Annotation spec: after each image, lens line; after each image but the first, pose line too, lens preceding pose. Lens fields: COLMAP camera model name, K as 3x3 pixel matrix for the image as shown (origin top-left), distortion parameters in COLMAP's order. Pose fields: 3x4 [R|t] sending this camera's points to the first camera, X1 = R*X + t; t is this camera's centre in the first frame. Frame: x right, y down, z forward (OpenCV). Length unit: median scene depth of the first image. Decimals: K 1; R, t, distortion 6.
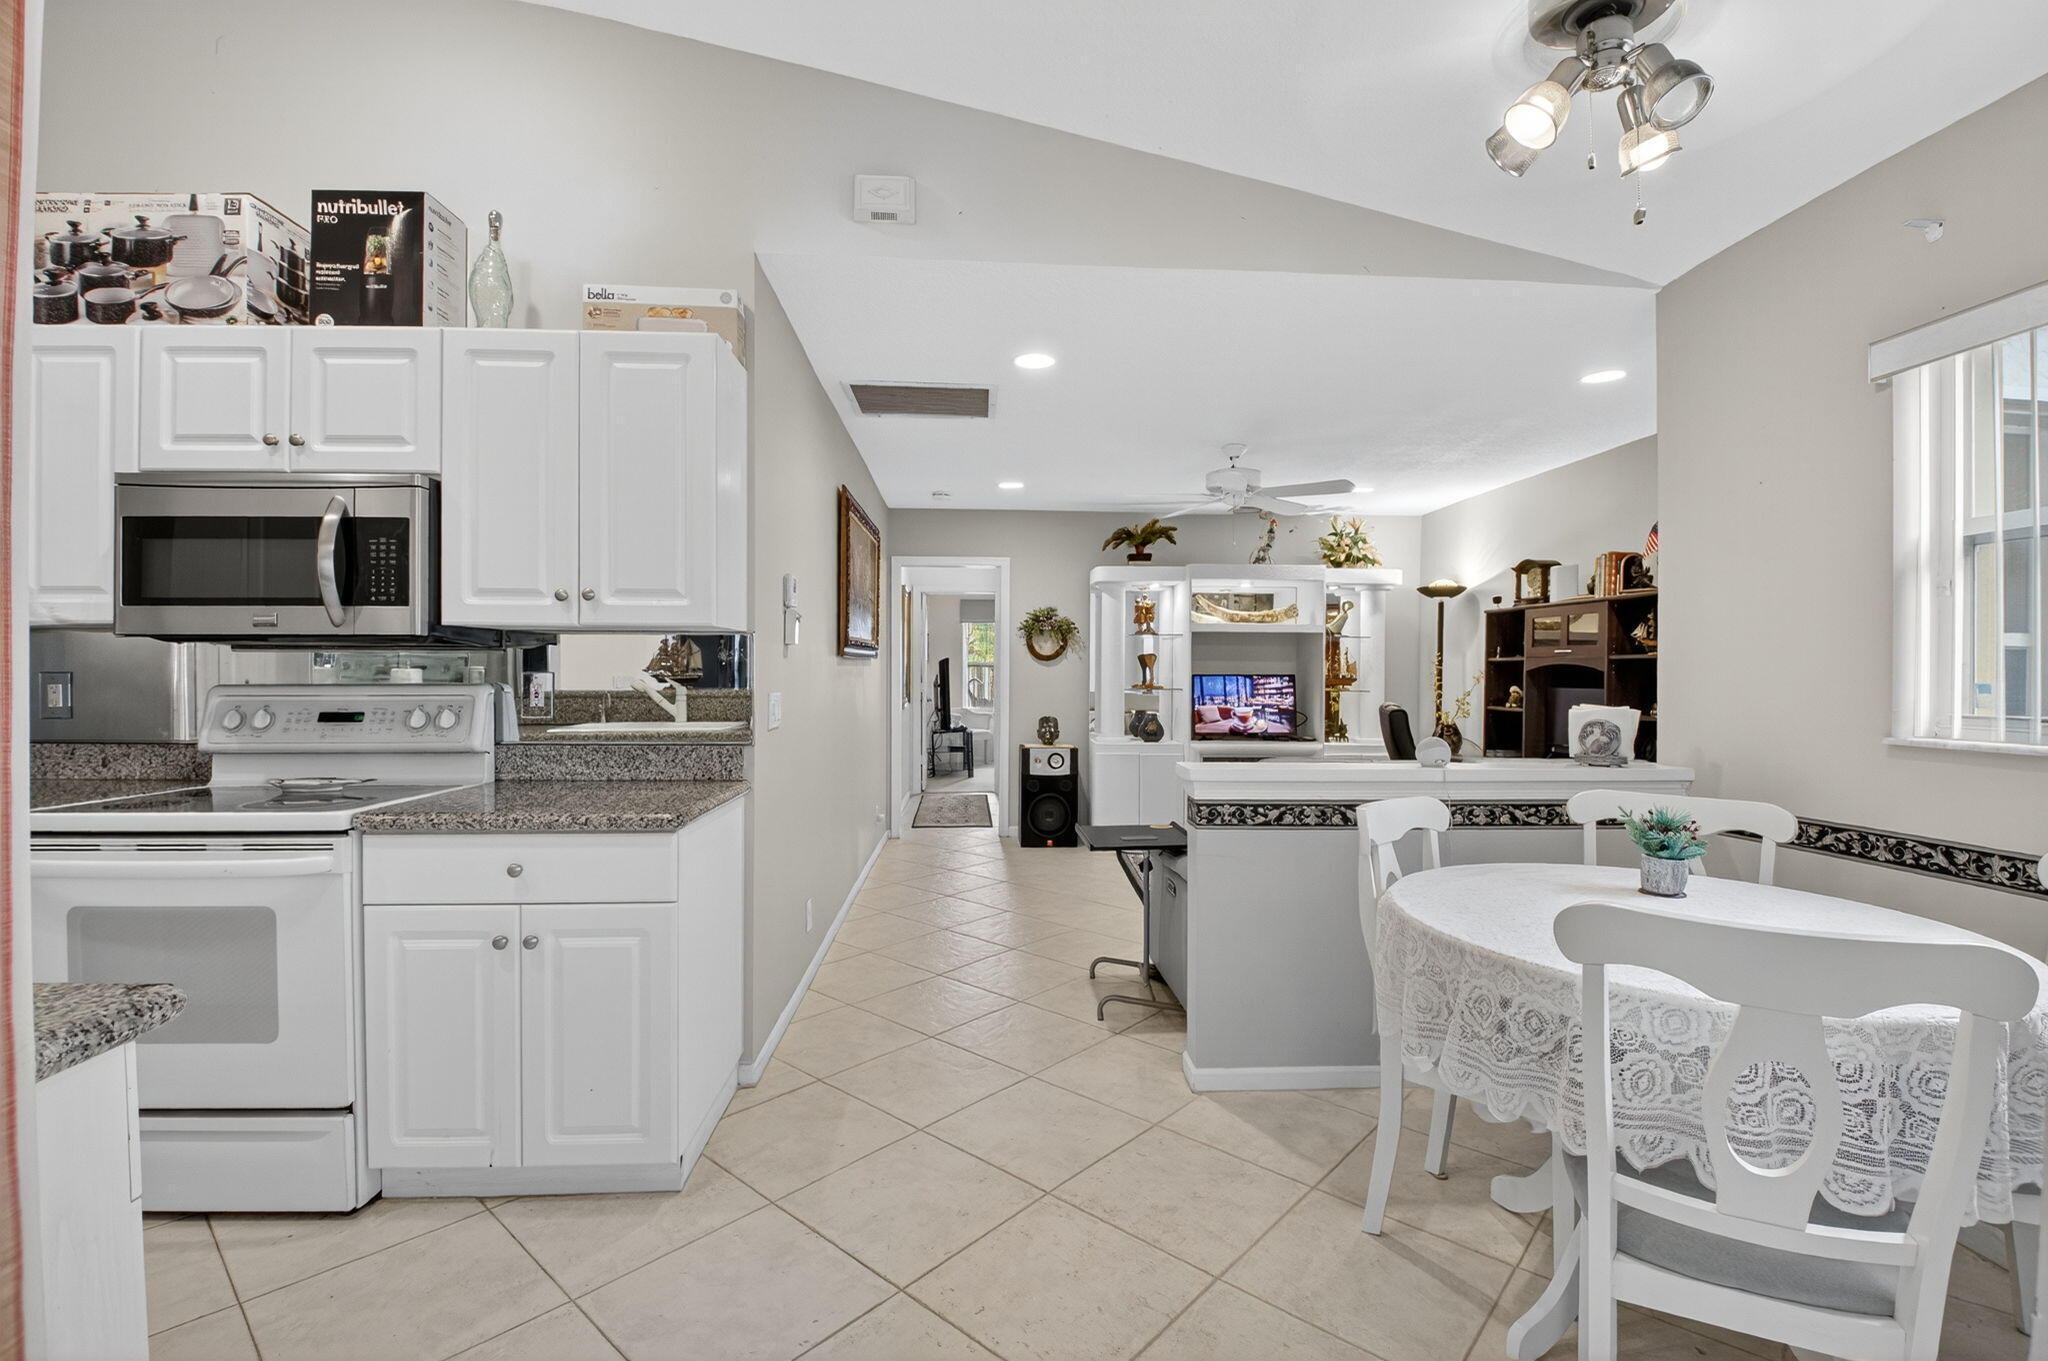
lens RADIAL K [[931.2, 0, 1024.0], [0, 931.2, 680.5], [0, 0, 1]] dist [0.002909, -0.014469]
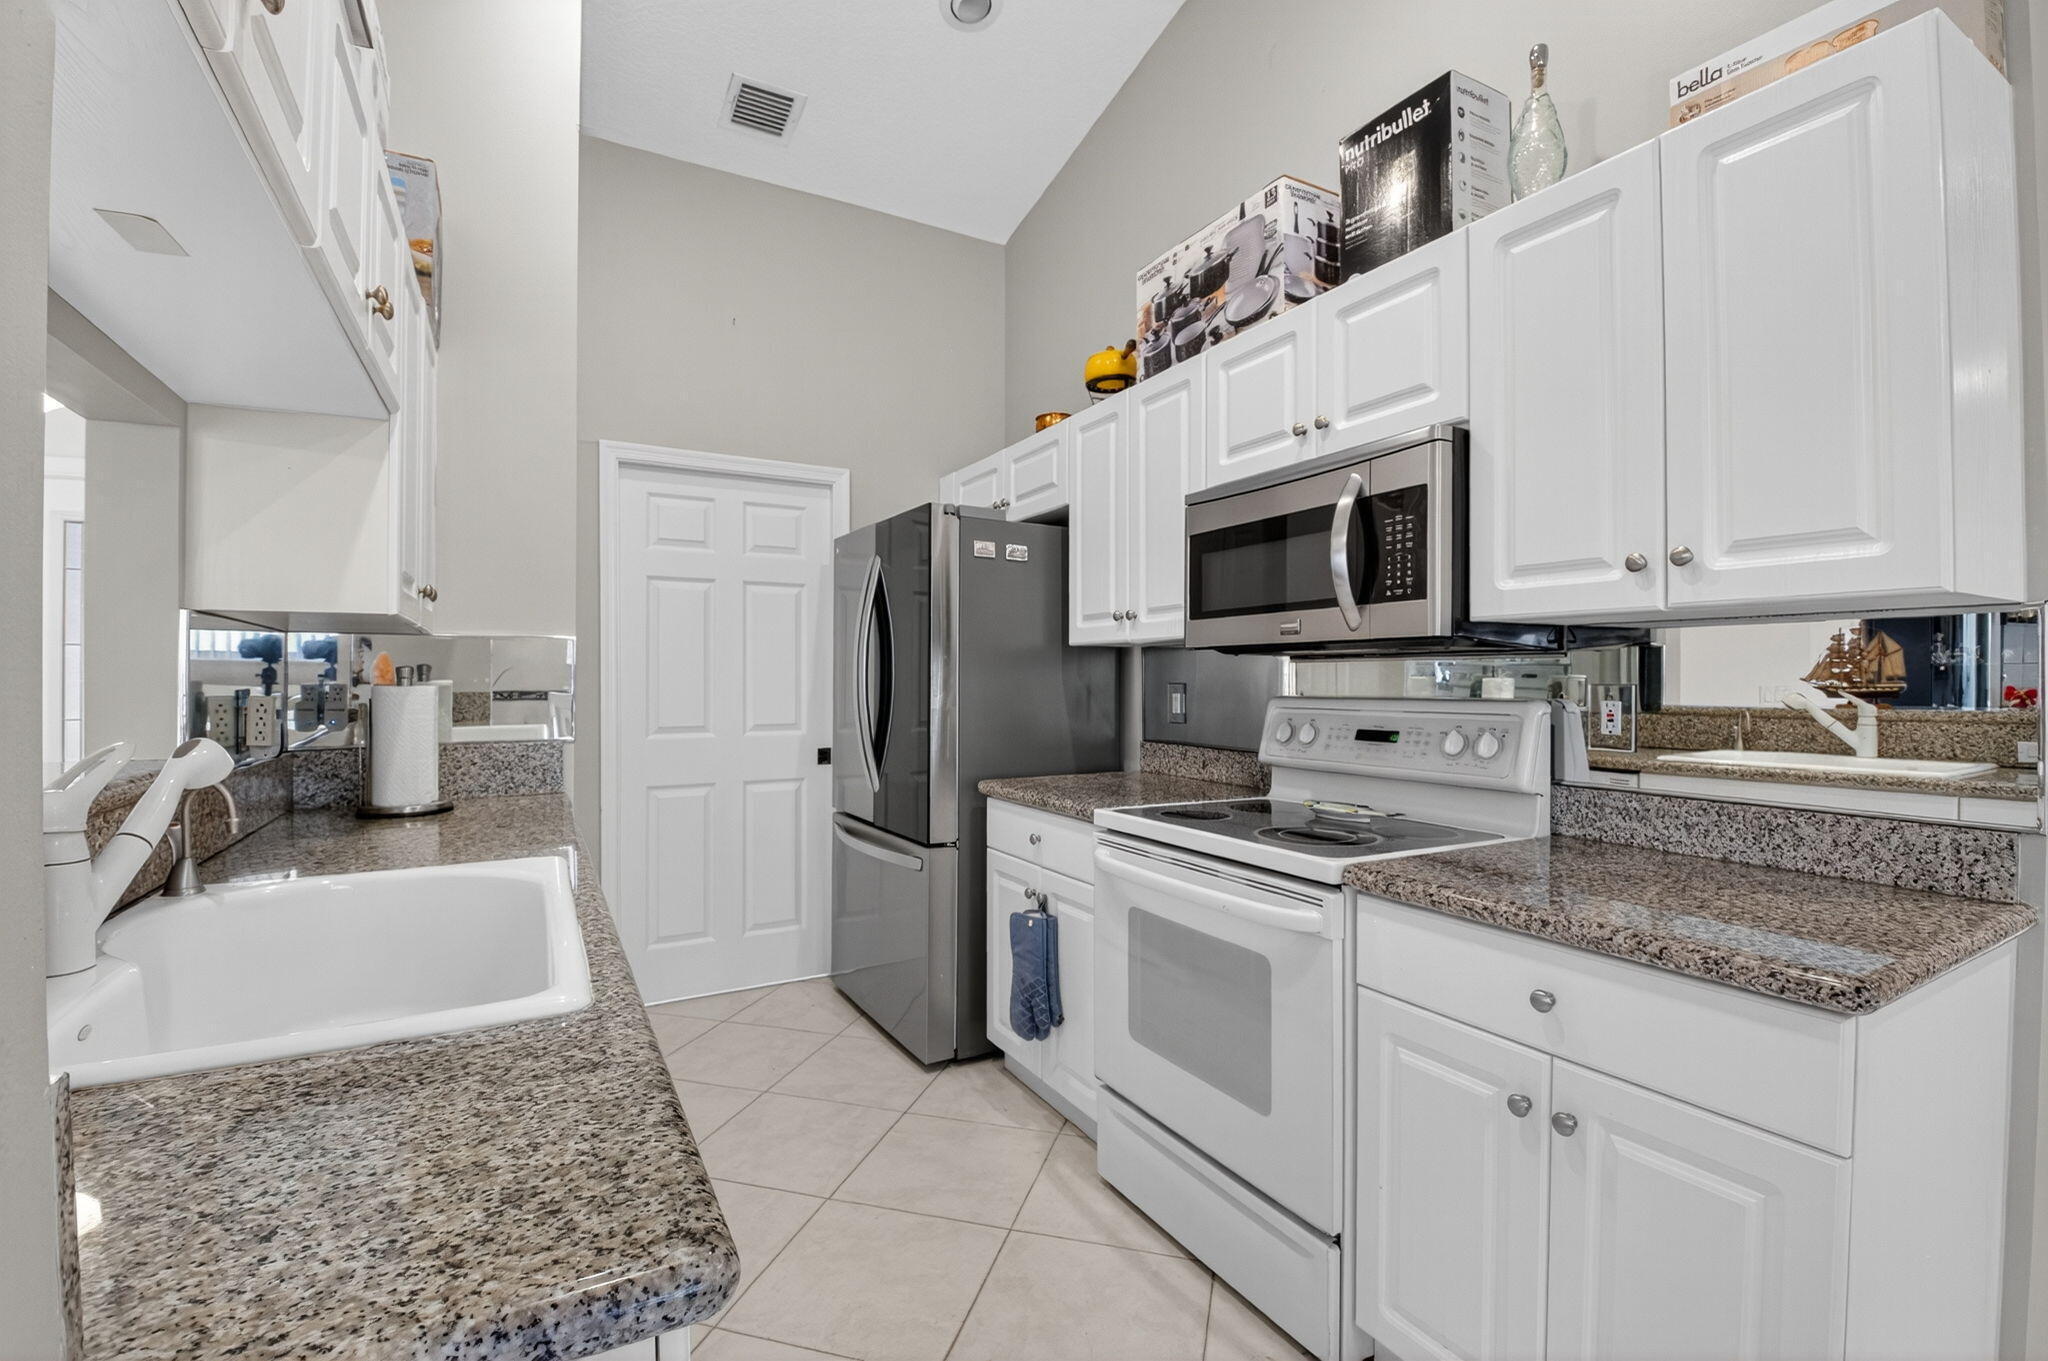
lens RADIAL K [[896.9, 0, 1024.0], [0, 896.9, 680.5], [0, 0, 1]] dist [0.003512, -0.028731]
pose [[0.439580, -0.000866, -0.898203, -0.138425], [-0.006888, 0.999967, -0.004335, -0.006780], [0.898177, 0.008092, 0.439559, 0.364731]]
